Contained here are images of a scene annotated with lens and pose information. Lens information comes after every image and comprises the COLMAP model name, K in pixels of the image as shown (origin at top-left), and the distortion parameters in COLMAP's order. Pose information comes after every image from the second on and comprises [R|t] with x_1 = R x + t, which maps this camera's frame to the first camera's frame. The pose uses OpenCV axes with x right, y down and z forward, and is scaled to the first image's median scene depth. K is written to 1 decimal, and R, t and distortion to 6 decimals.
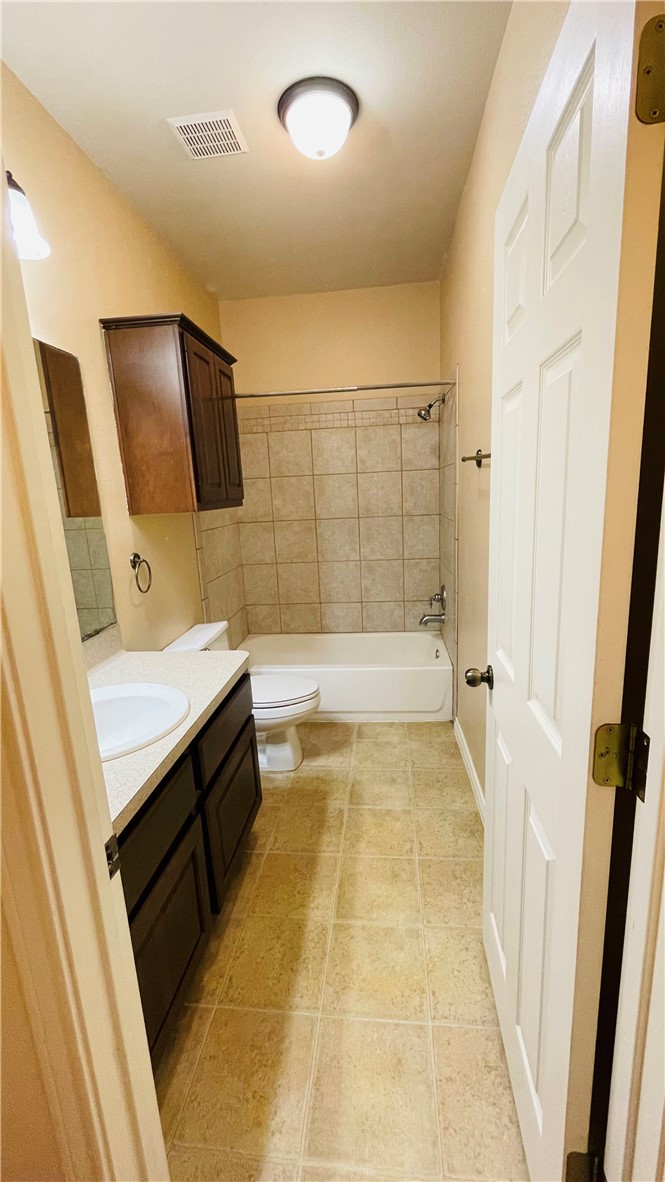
lens RADIAL K [[483.8, 0, 329.7], [0, 483.8, 589.8], [0, 0, 1]] dist [-0.003316, 0.000294]
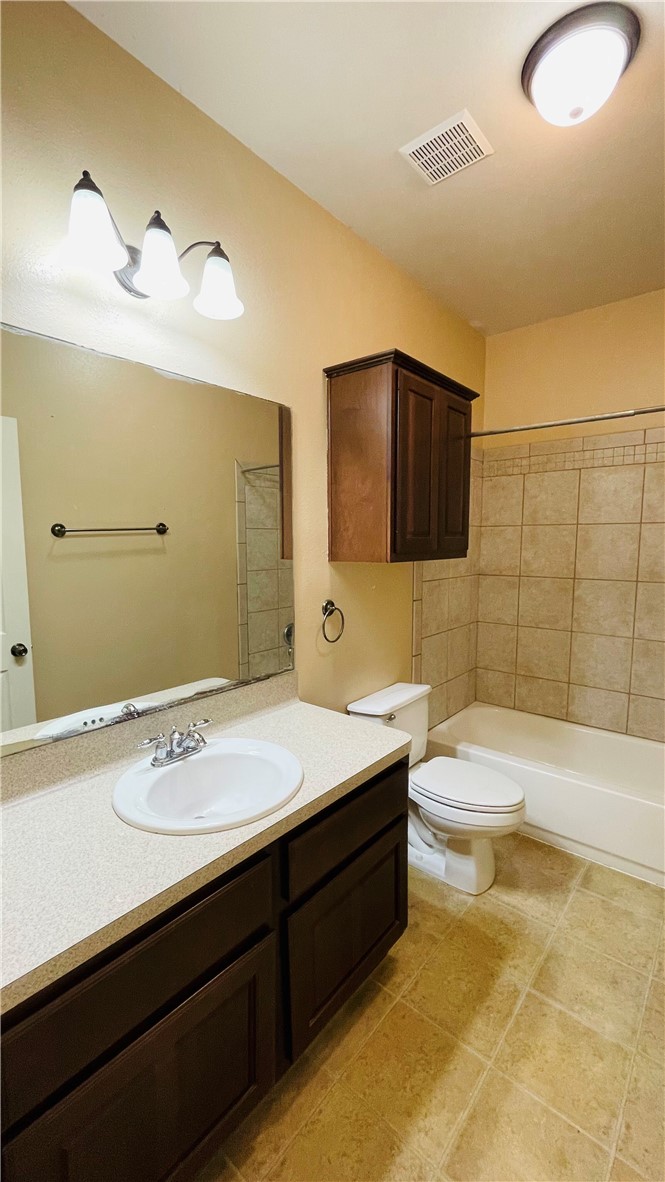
lens RADIAL K [[483.8, 0, 322.7], [0, 483.8, 591.1], [0, 0, 1]] dist [-0.003316, 0.000294]
pose [[0.828432, 0.105106, -0.550139, 0.107307], [-0.149860, 0.988018, -0.036903, -0.051636], [0.539669, 0.113016, 0.834257, 0.170804]]
